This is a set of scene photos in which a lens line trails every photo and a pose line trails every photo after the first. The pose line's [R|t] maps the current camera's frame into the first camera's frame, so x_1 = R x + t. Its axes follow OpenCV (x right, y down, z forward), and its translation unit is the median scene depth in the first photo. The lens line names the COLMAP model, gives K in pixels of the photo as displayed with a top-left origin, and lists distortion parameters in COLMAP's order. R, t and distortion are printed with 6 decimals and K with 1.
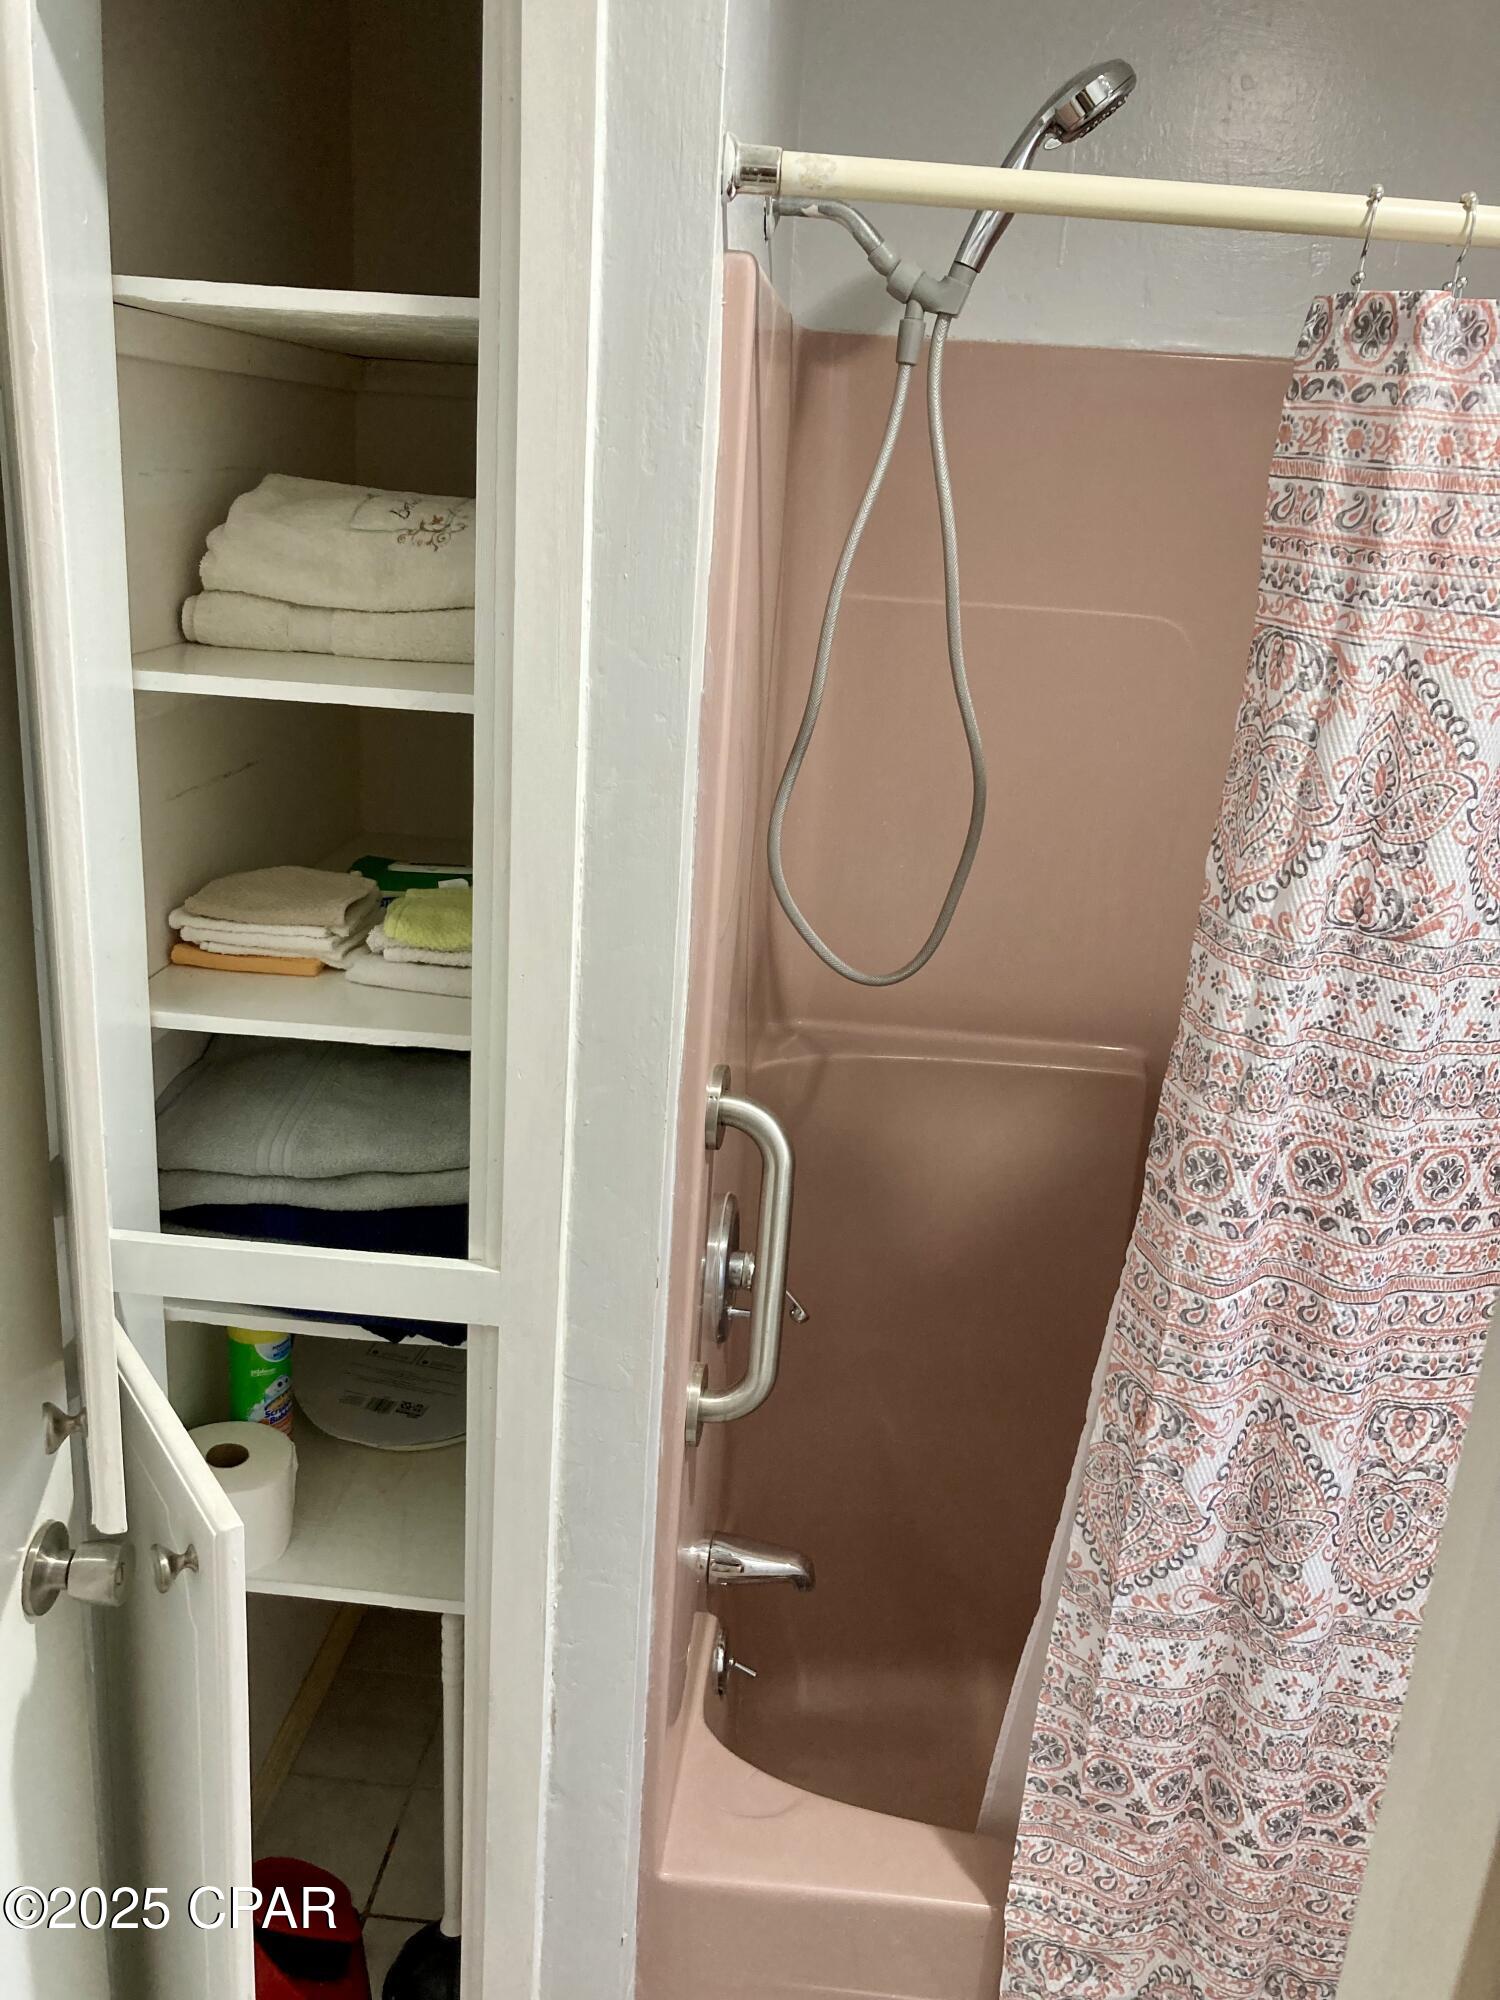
lens RADIAL K [[1654.2, 0, 755.7], [0, 1654.2, 999.3], [0, 0, 1]] dist [0.044136, -0.042352]
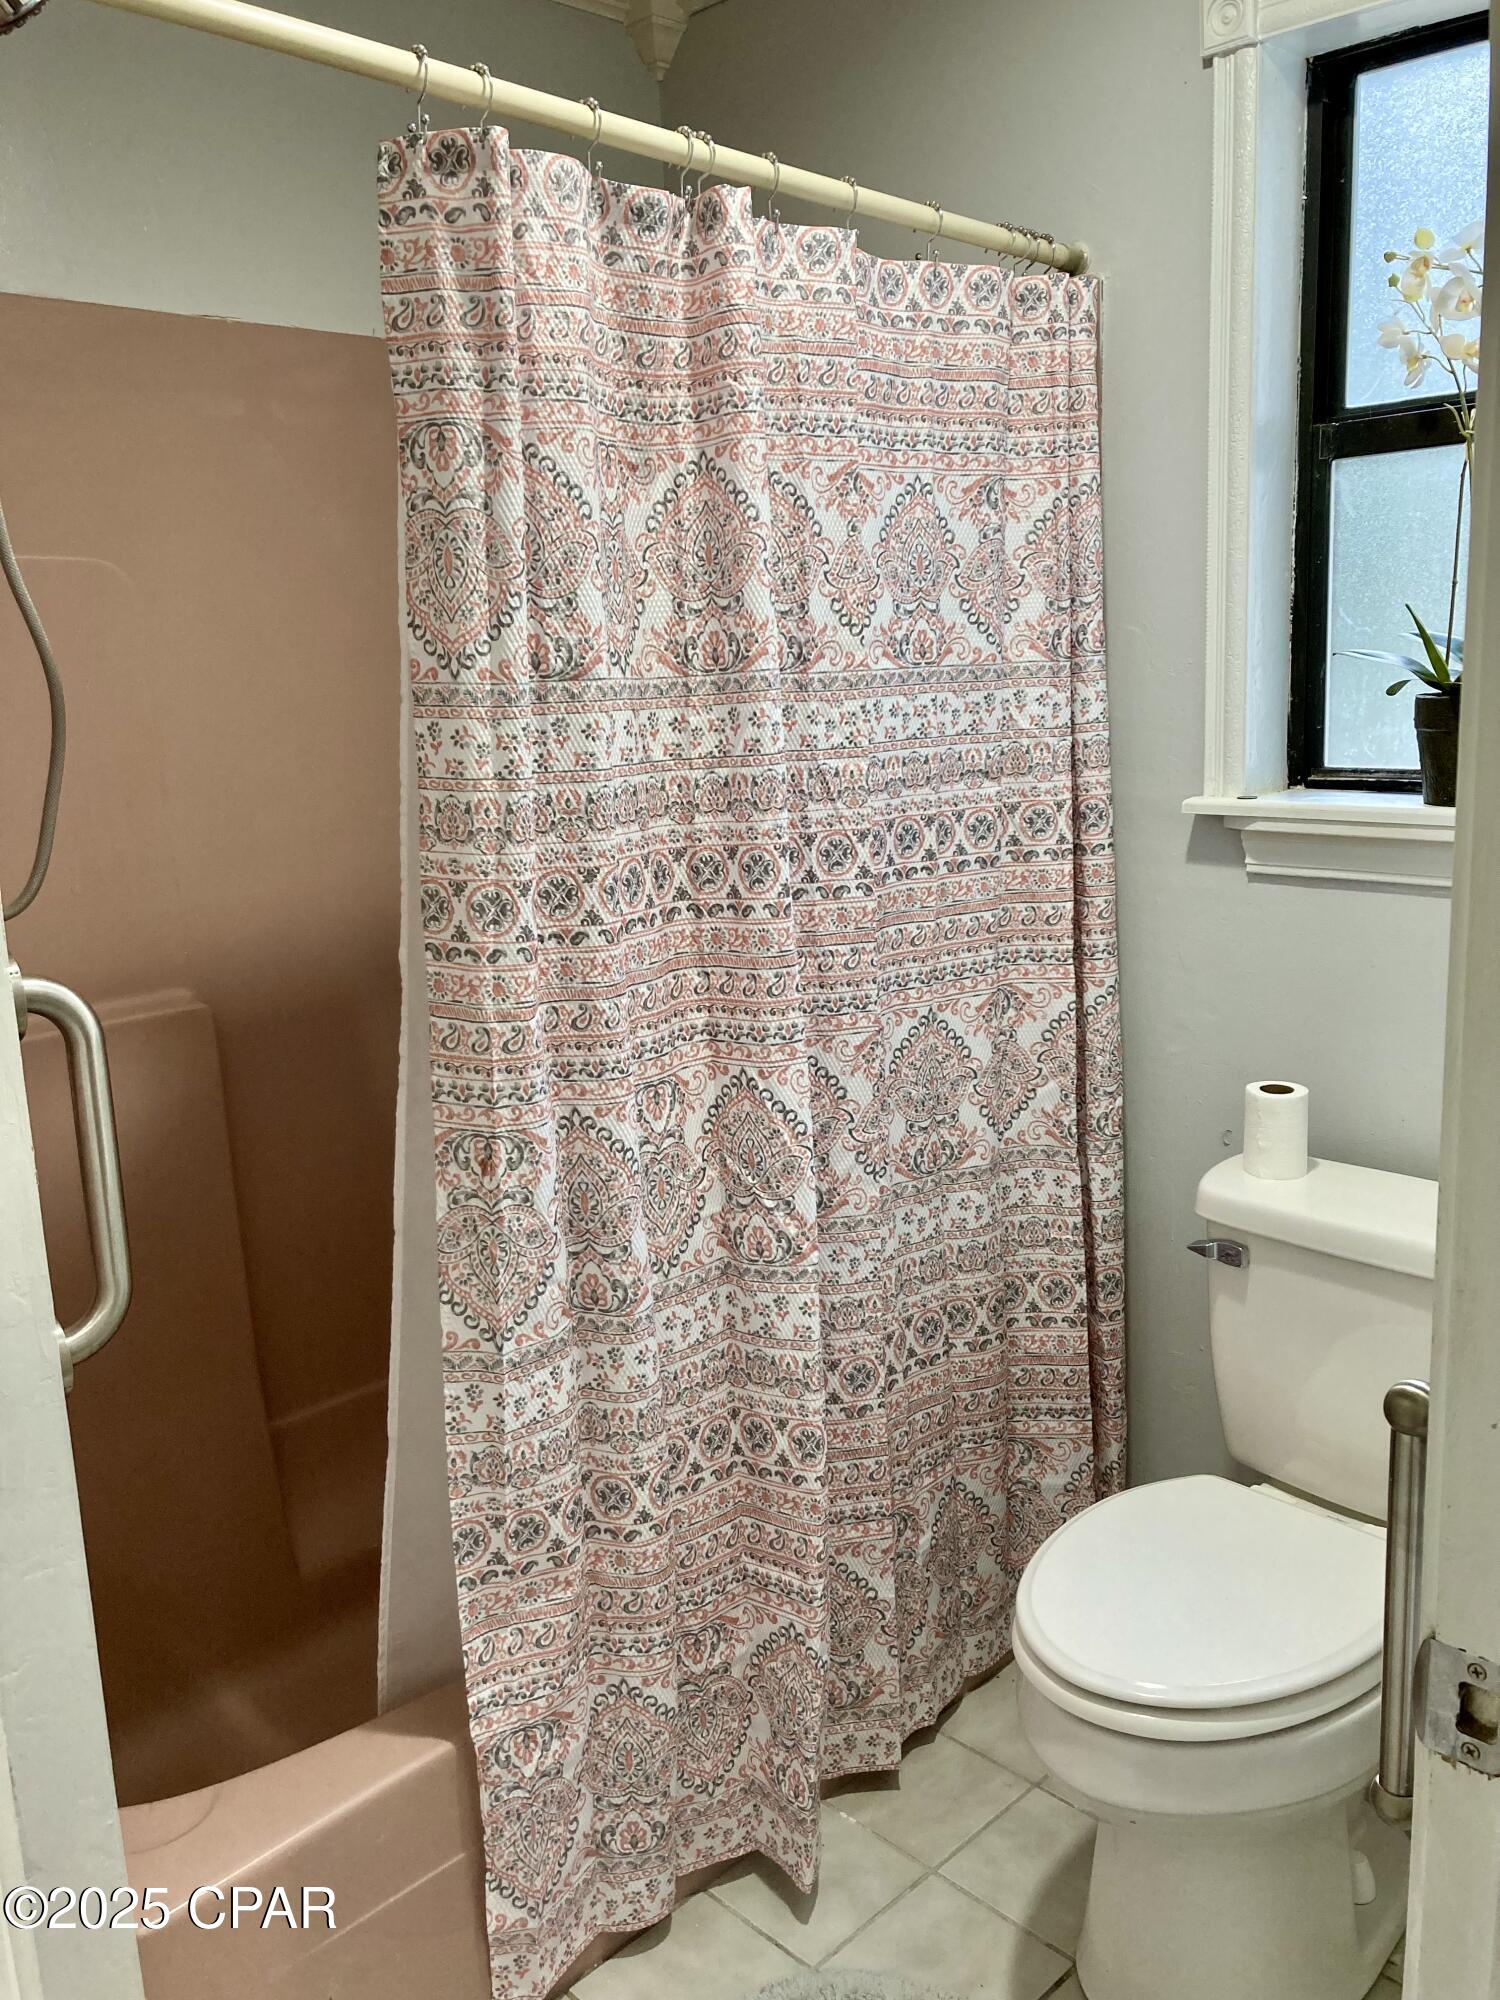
lens RADIAL K [[1654.2, 0, 752.2], [0, 1654.2, 1018.4], [0, 0, 1]] dist [0.044136, -0.042352]
pose [[0.651906, -0.244448, 0.717819, -0.454547], [0.320485, 0.946735, 0.031346, 0.199633], [-0.687247, 0.209615, 0.695524, 0.106947]]
